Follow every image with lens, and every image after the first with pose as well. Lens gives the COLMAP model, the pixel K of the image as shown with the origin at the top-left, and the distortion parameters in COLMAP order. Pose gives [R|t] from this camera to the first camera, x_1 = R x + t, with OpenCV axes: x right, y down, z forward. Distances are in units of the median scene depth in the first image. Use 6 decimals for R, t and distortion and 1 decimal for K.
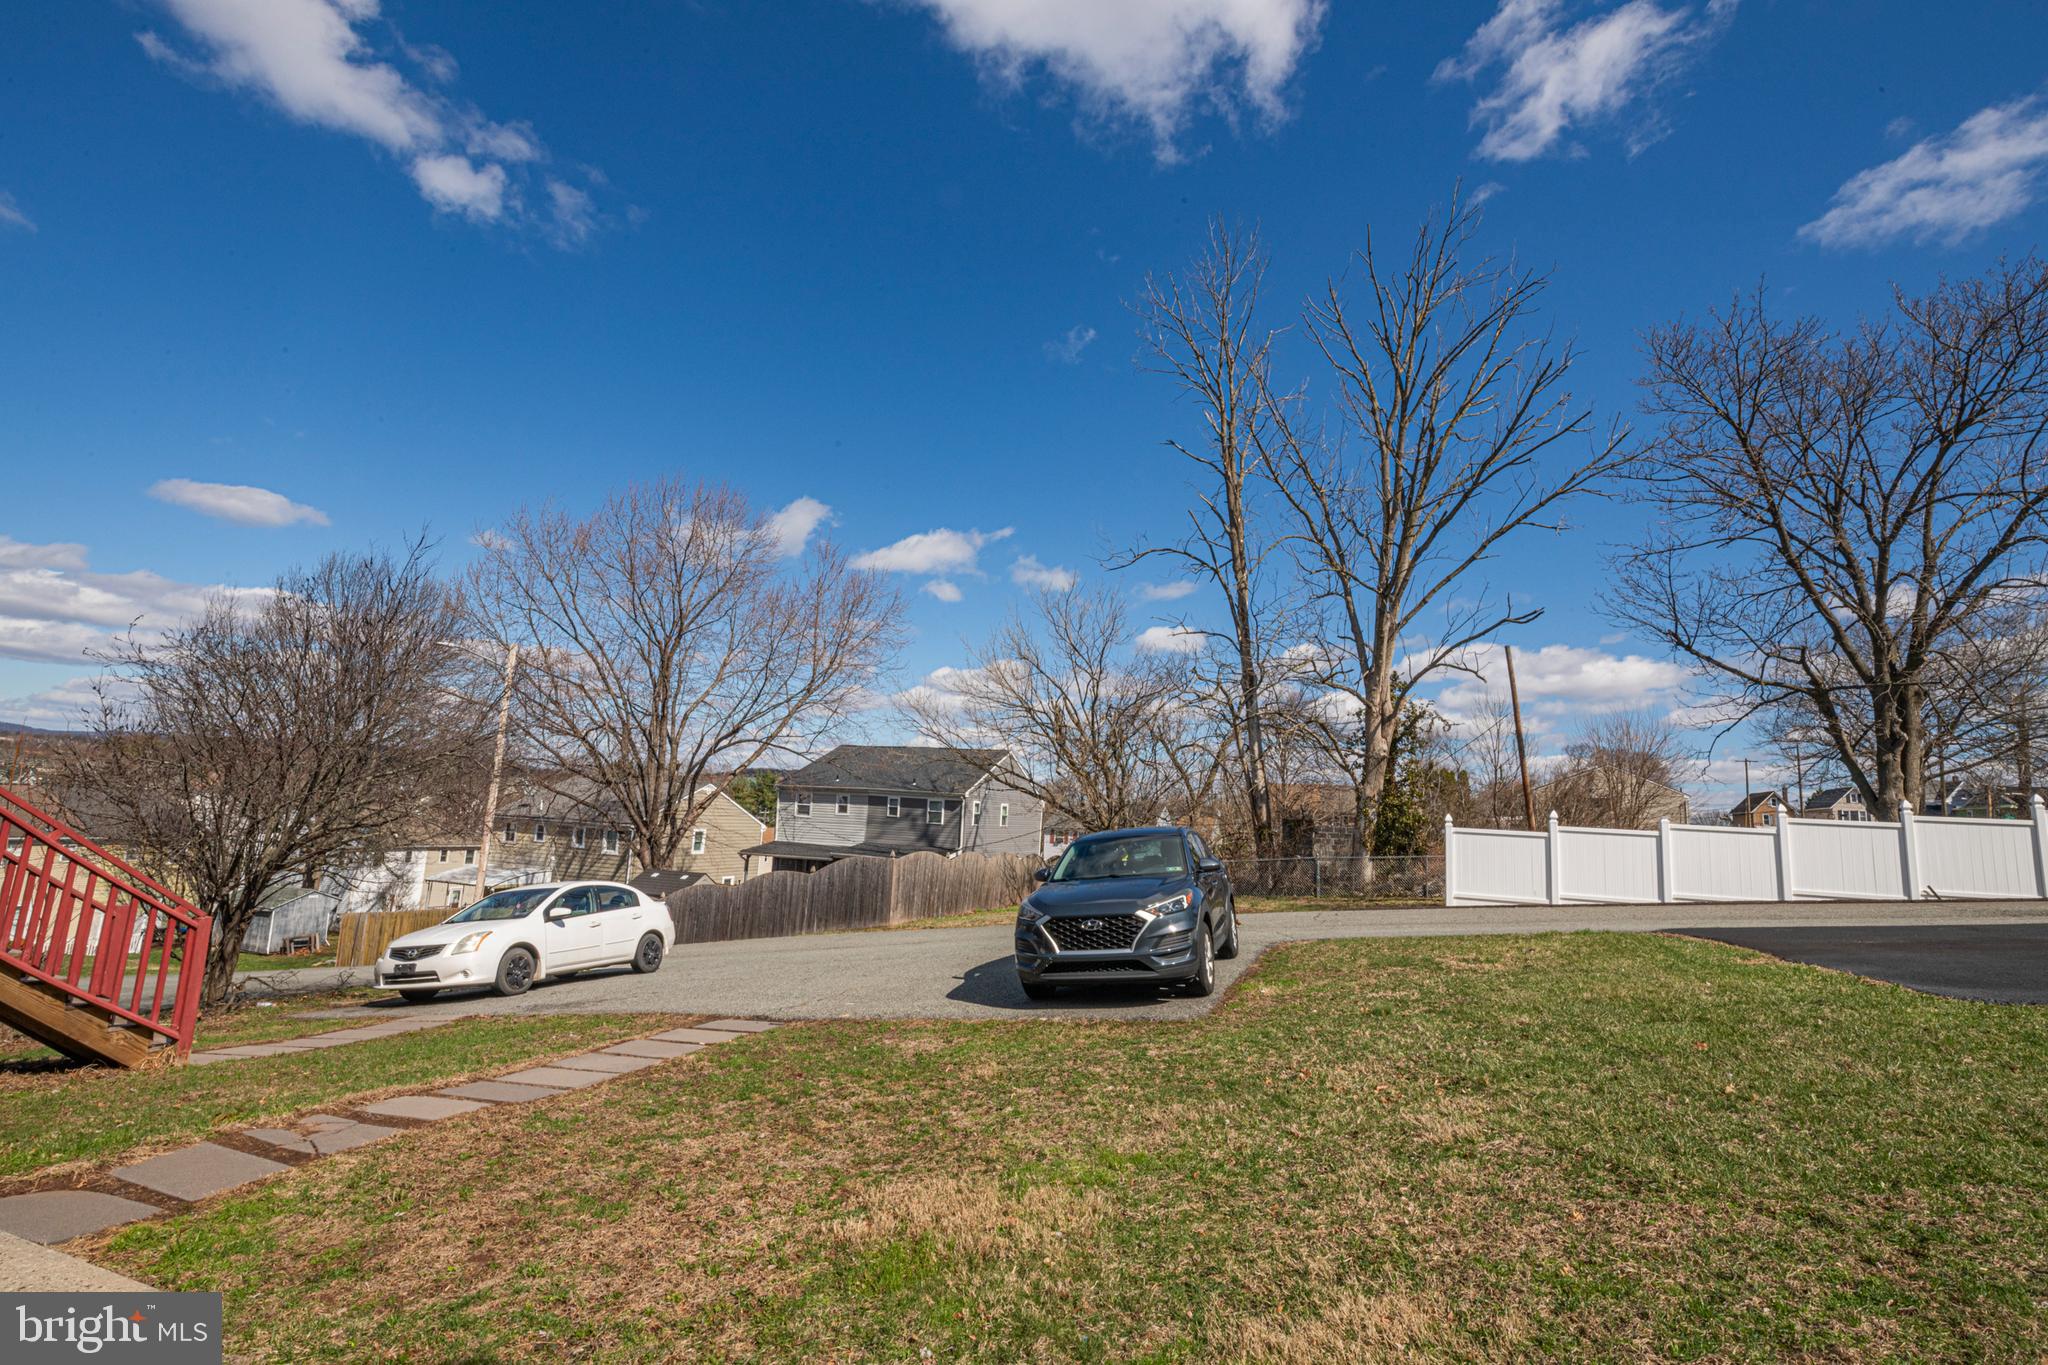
lens RADIAL K [[886.8, 0, 1028.1], [0, 886.8, 671.2], [0, 0, 1]] dist [-0.015636, -0.000429]
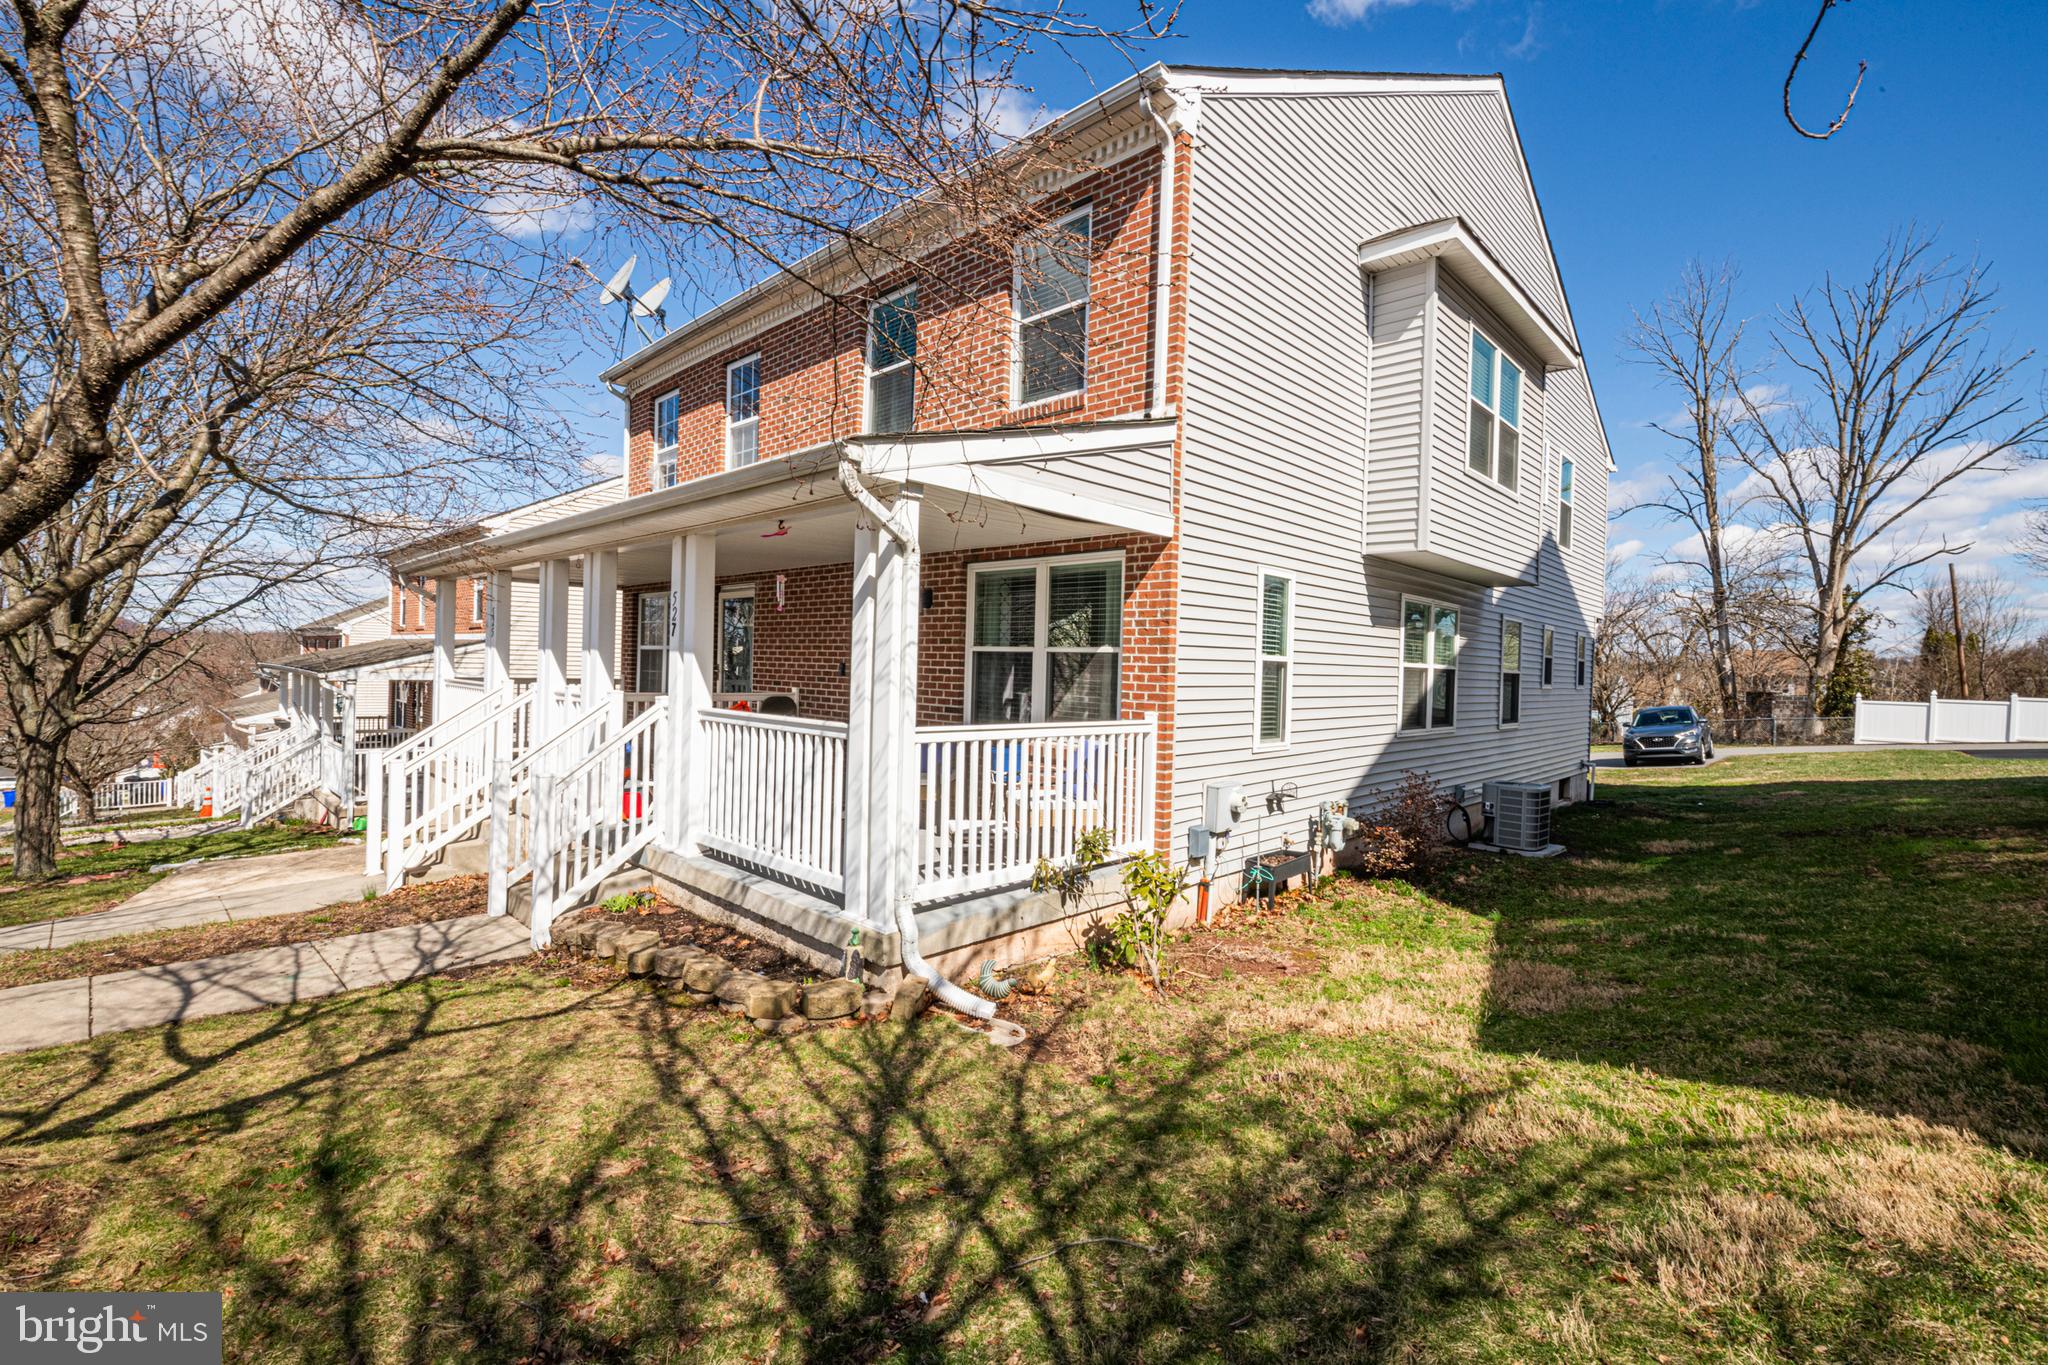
lens RADIAL K [[886.8, 0, 1031.8], [0, 886.8, 675.1], [0, 0, 1]] dist [-0.015636, -0.000429]
pose [[0.914281, -0.025648, -0.404269, -0.202762], [0.087010, 0.987133, 0.134153, -0.157320], [0.395626, -0.157829, 0.904748, -0.768083]]
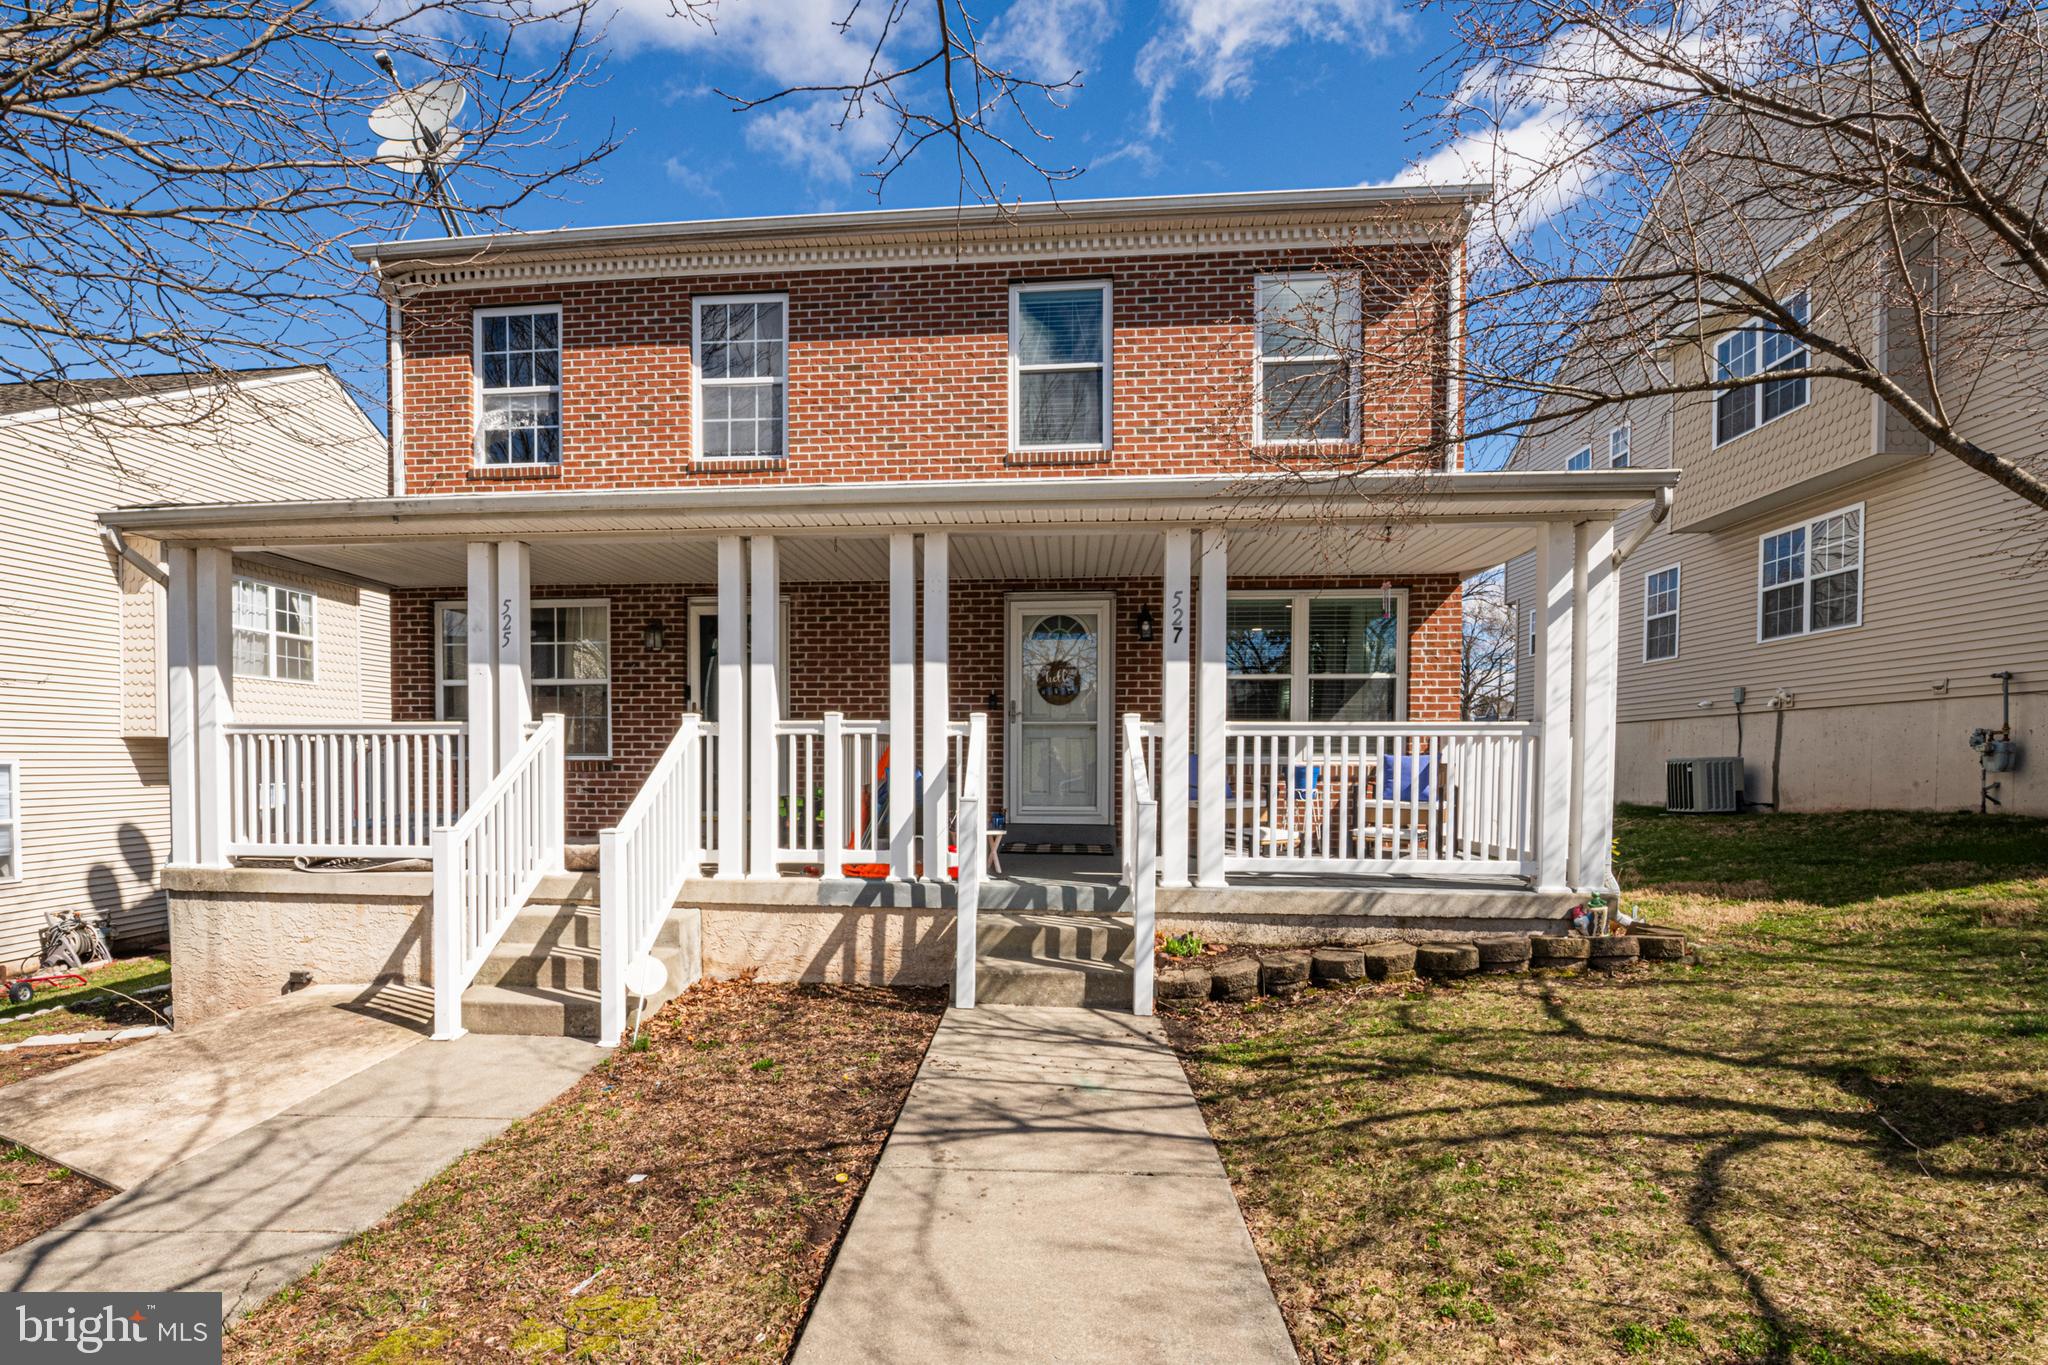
lens RADIAL K [[947.7, 0, 982.4], [0, 947.7, 782.8], [0, 0, 1]] dist [-0.015085, -0.002571]
pose [[0.969476, -0.055844, 0.238741, -0.458319], [0.008720, 0.980954, 0.194046, -0.155463], [-0.245030, -0.186041, 0.951498, -0.793483]]
